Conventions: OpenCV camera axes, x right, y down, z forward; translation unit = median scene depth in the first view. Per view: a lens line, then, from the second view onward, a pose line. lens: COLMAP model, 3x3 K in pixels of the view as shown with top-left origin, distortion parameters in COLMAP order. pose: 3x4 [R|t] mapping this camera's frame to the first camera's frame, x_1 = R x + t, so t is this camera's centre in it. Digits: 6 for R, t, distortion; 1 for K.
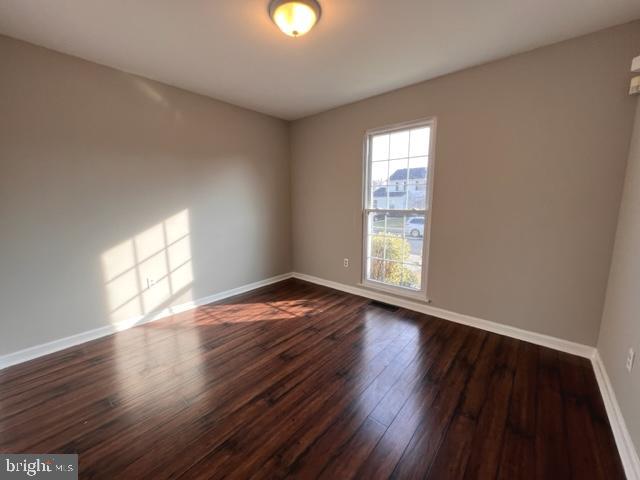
lens RADIAL K [[254.6, 0, 318.1], [0, 254.6, 238.1], [0, 0, 1]] dist [-0.000363, -0.000151]
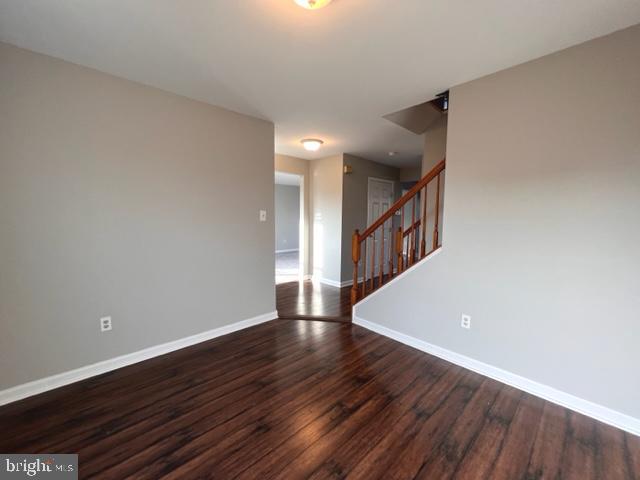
lens RADIAL K [[254.6, 0, 318.1], [0, 254.6, 238.1], [0, 0, 1]] dist [-0.000363, -0.000151]
pose [[-0.994792, -0.005476, 0.101776, -0.204107], [0.017952, 0.973530, 0.227852, -0.330112], [-0.100330, 0.228493, -0.968362, 1.995917]]
